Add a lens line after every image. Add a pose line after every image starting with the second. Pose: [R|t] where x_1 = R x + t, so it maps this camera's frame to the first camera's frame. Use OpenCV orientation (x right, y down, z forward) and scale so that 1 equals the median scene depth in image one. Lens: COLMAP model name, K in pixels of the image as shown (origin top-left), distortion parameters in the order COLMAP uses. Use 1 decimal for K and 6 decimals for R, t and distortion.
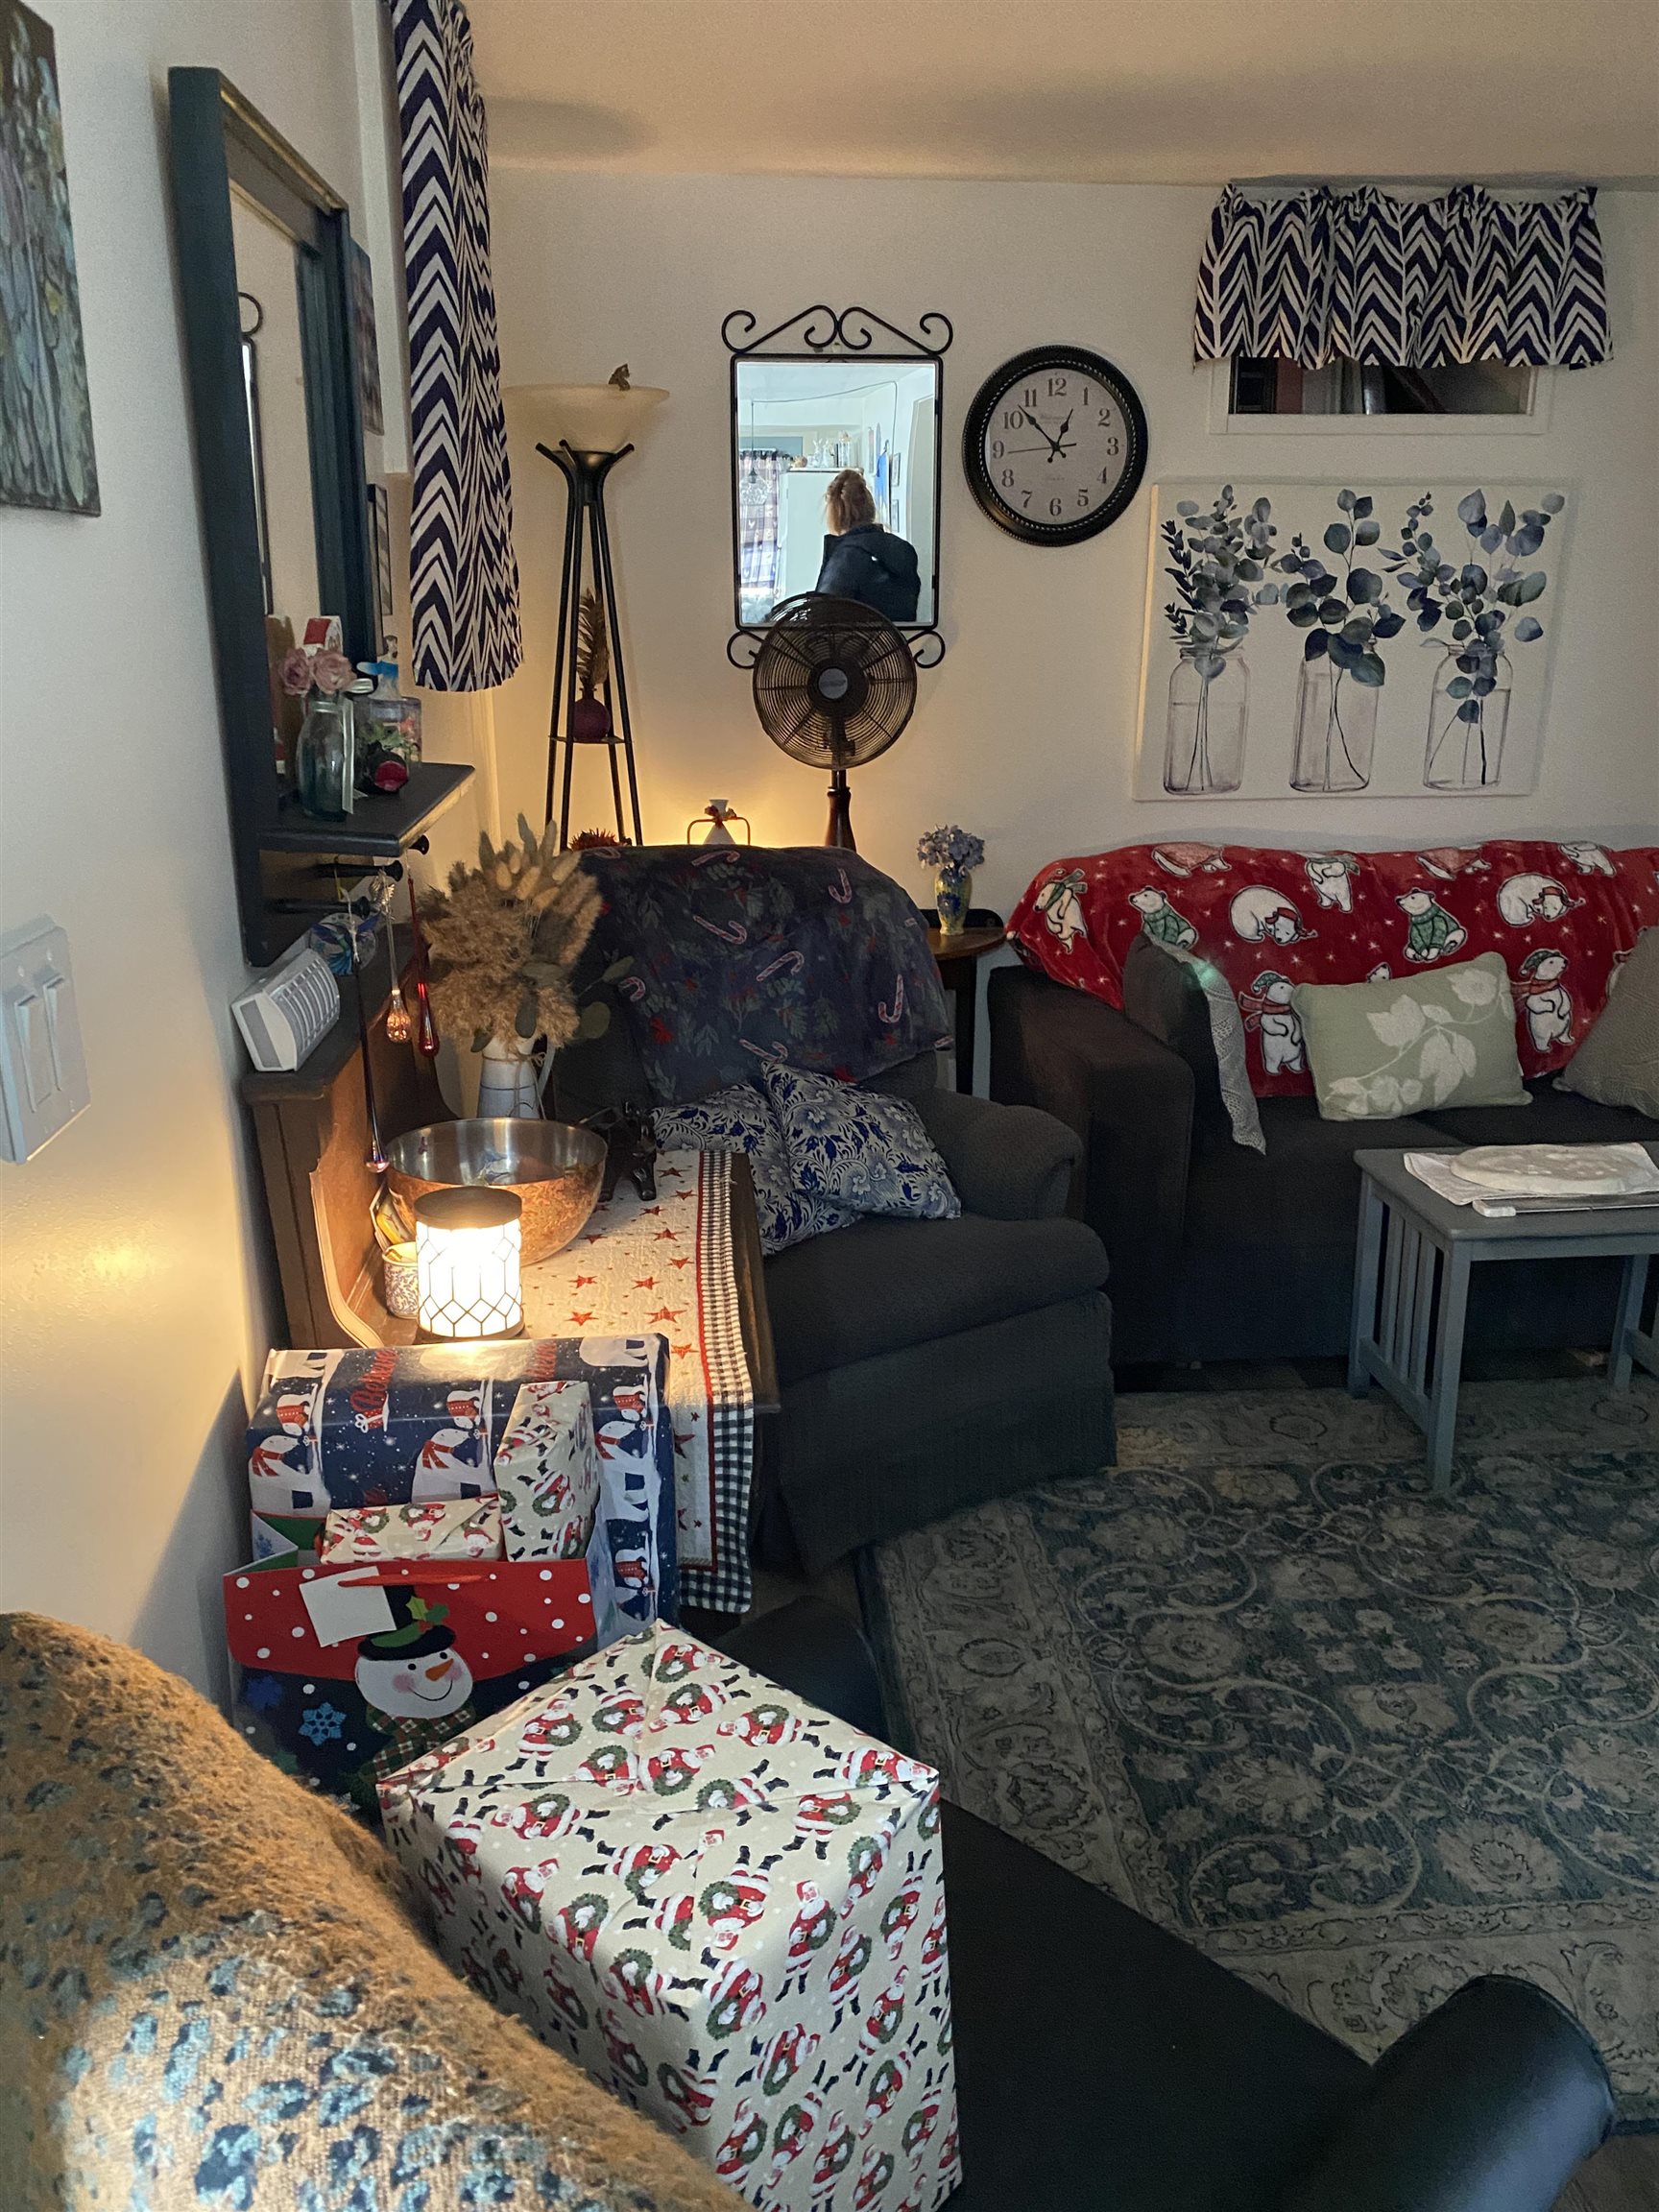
lens RADIAL K [[1686.7, 0, 825.7], [0, 1686.7, 1092.7], [0, 0, 1]] dist [0.010938, -0.001129]
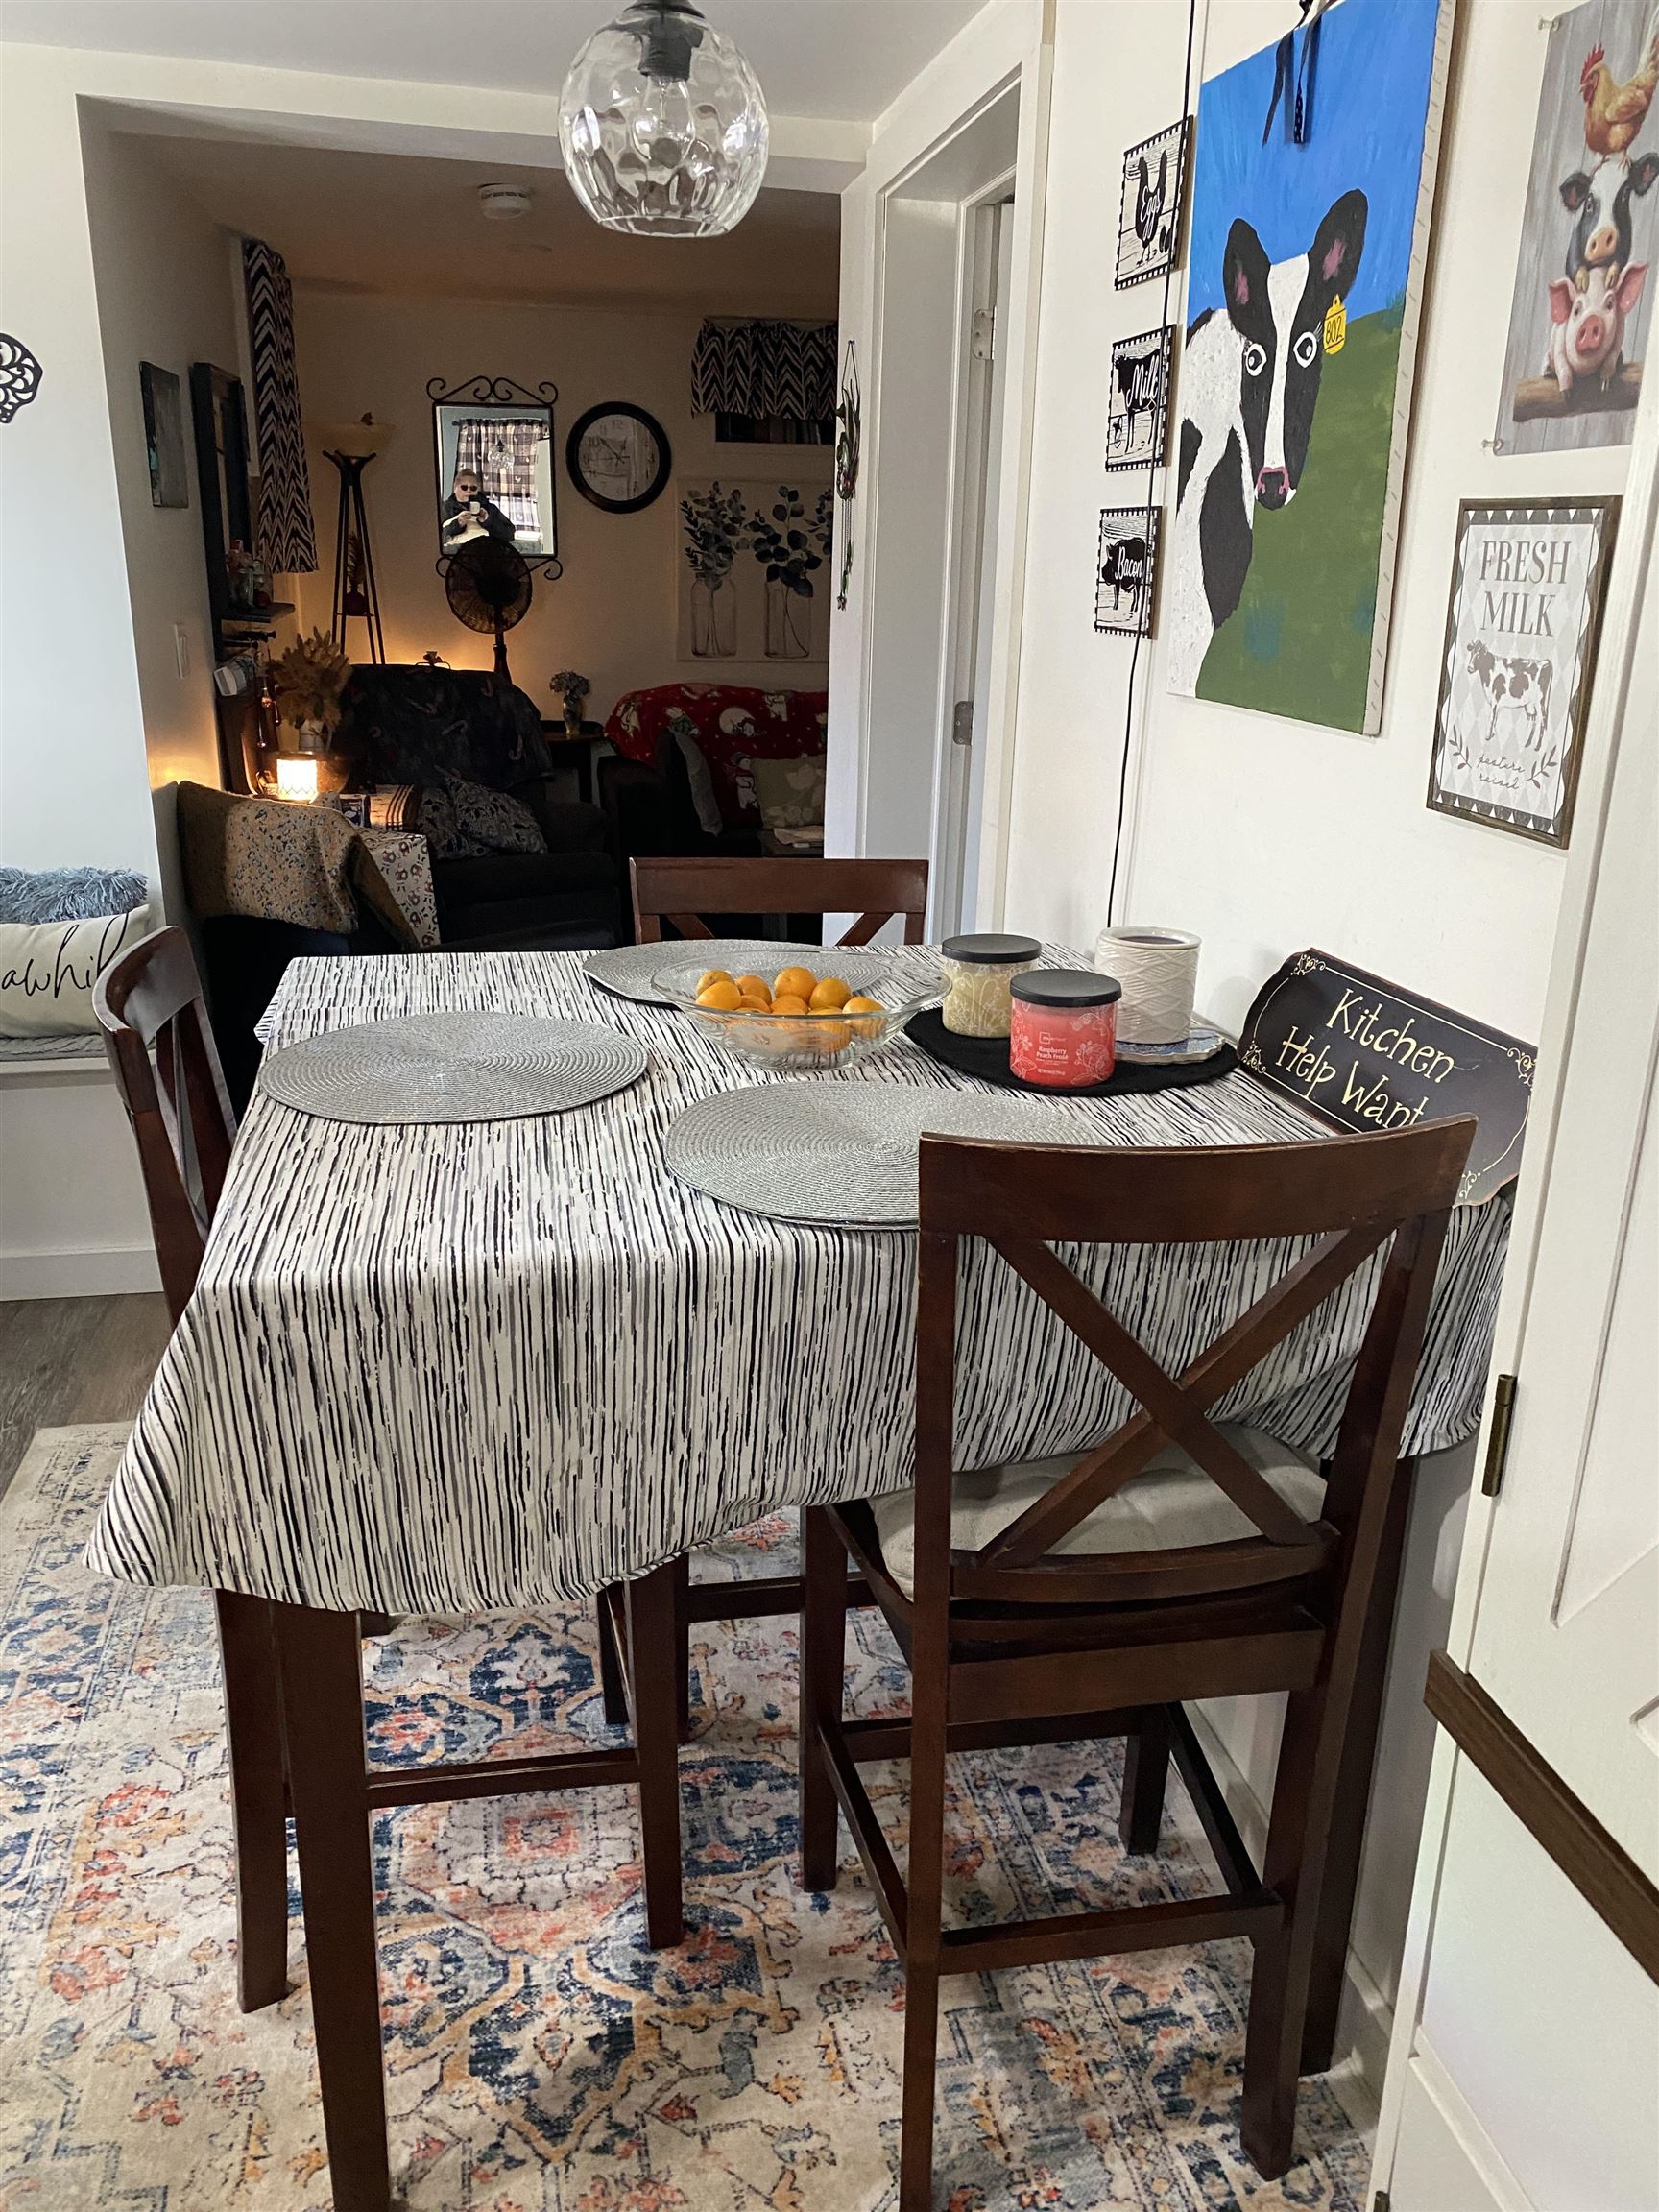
lens RADIAL K [[1686.7, 0, 834.3], [0, 1686.7, 1116.1], [0, 0, 1]] dist [0.010938, -0.001129]
pose [[0.994390, -0.011515, 0.105149, 0.169446], [0.006932, 0.999014, 0.043846, 0.247522], [-0.105551, -0.042871, 0.993489, -0.863278]]
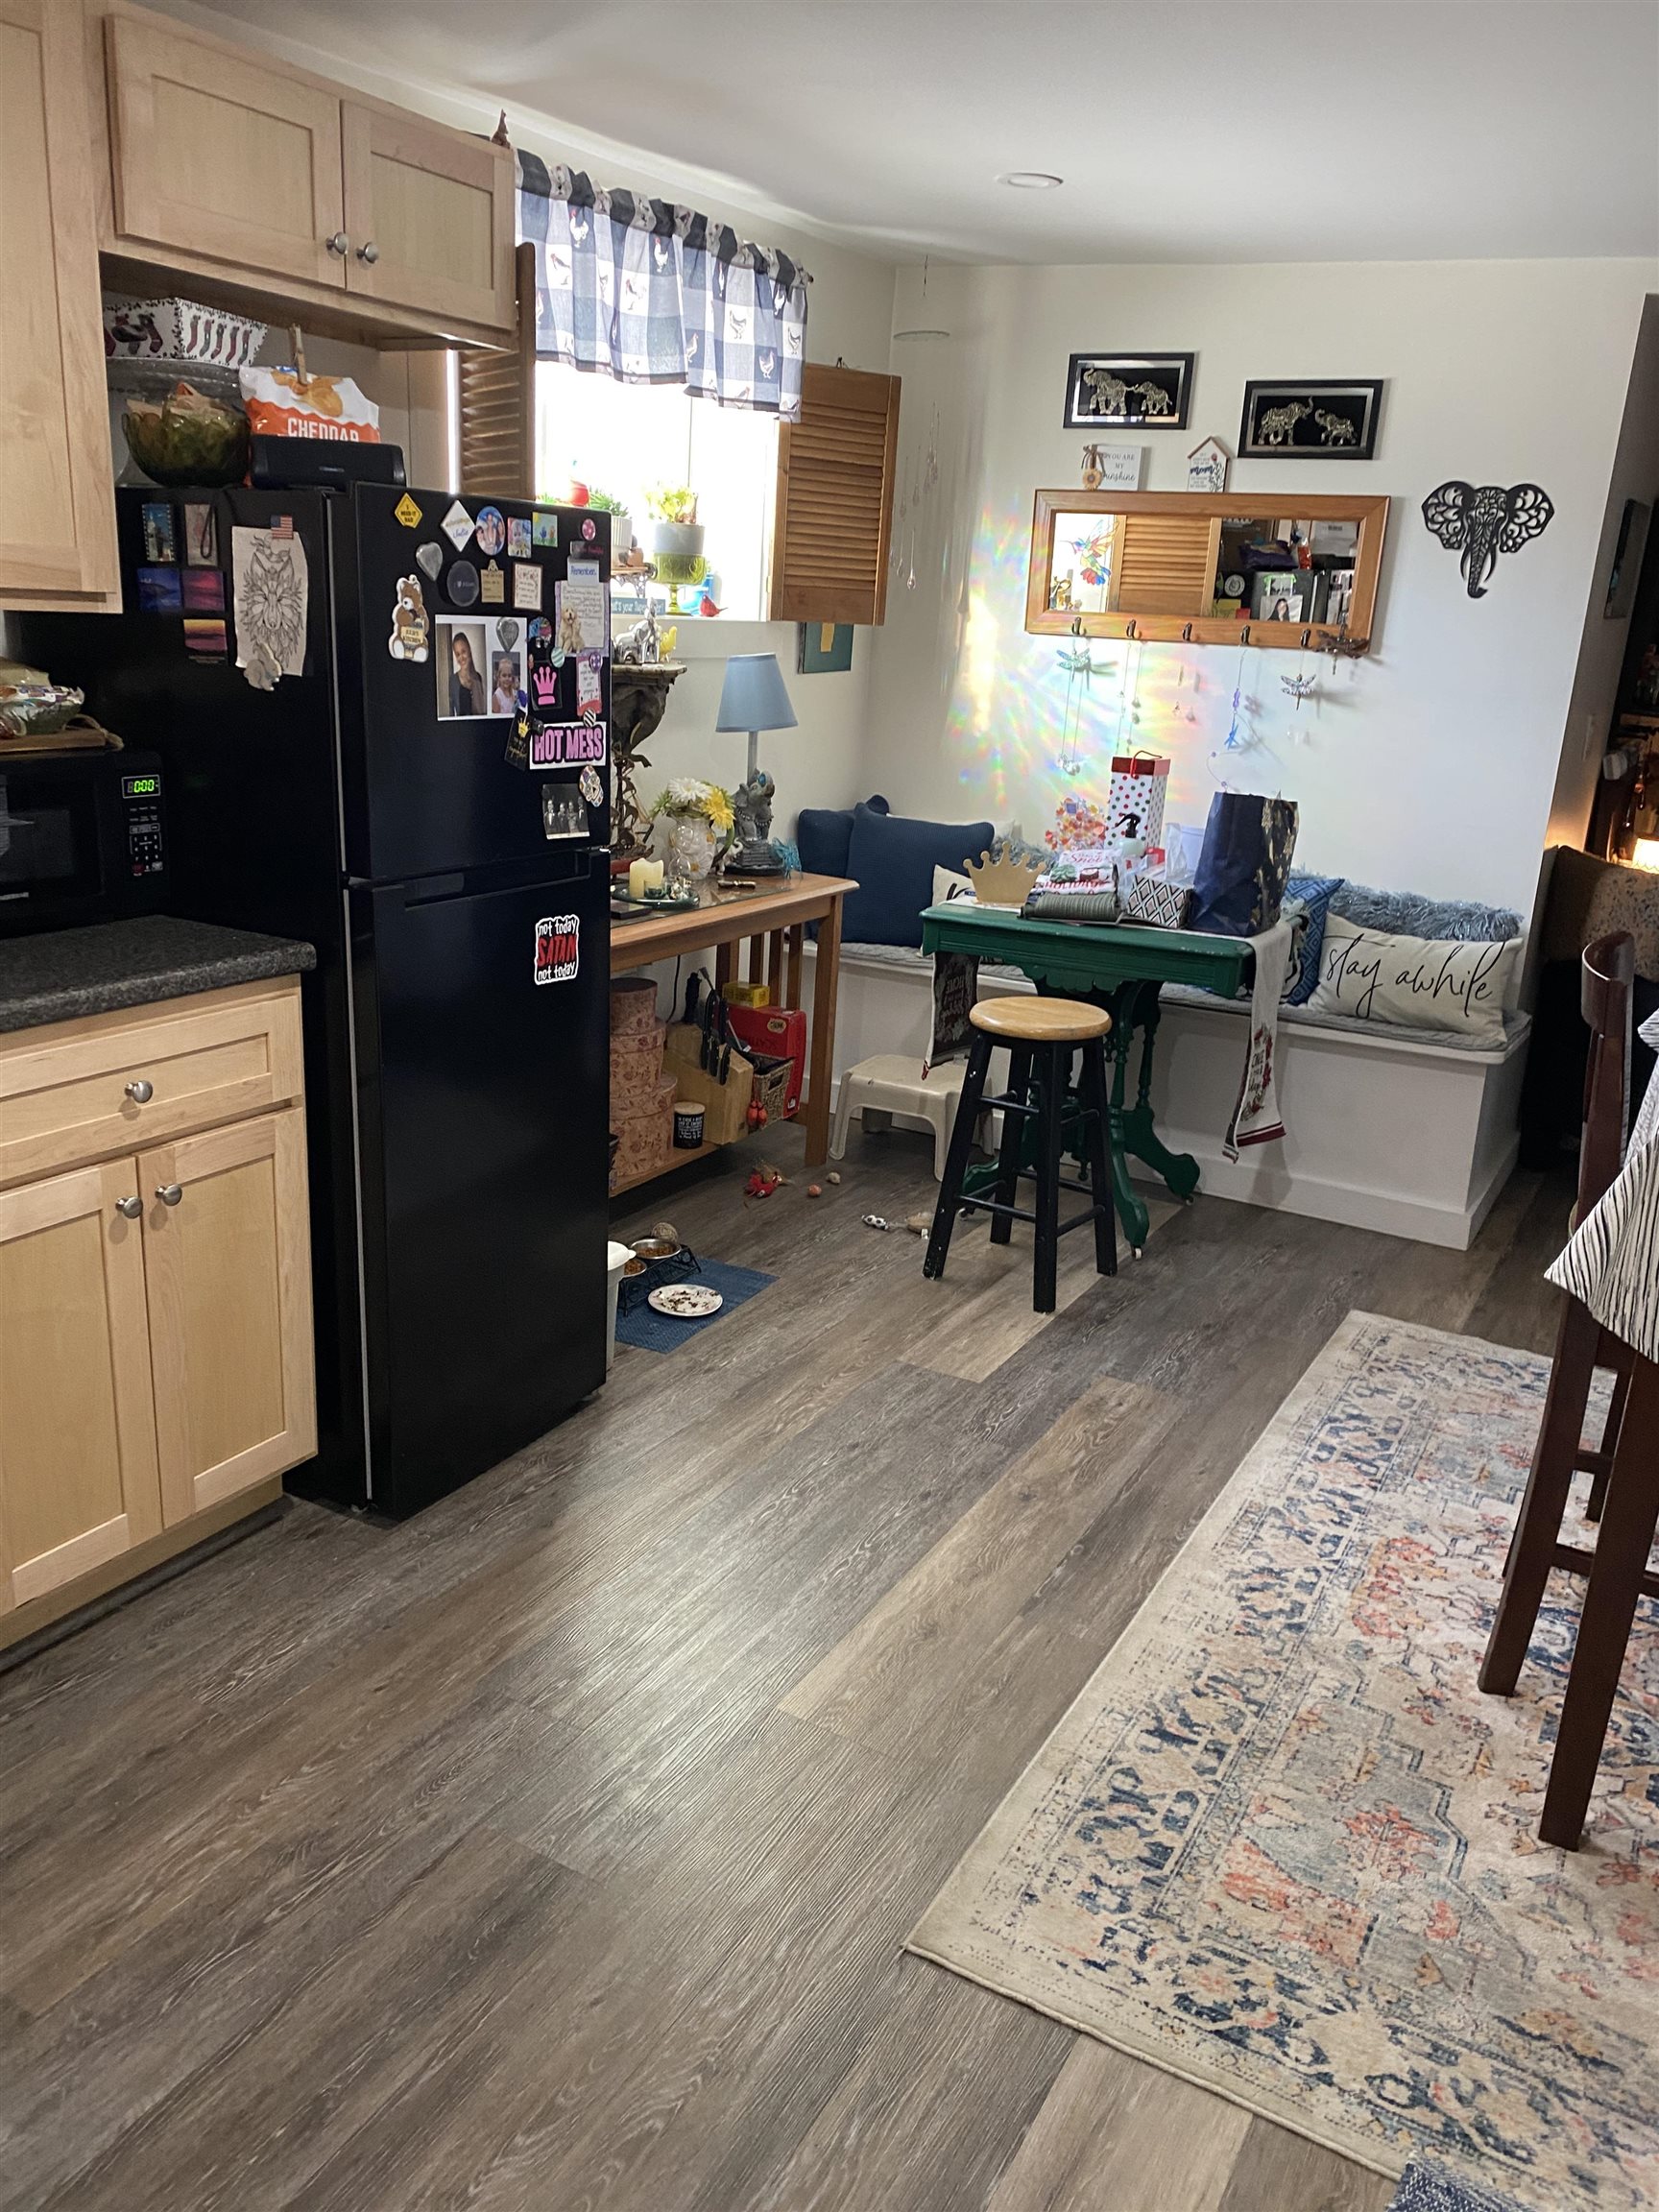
lens RADIAL K [[1686.7, 0, 839.8], [0, 1686.7, 1119.7], [0, 0, 1]] dist [0.010938, -0.001129]
pose [[0.817037, 0.216950, -0.534212, 0.152293], [-0.212854, 0.974556, 0.070234, 0.306229], [0.535857, 0.056325, 0.842428, -1.092538]]
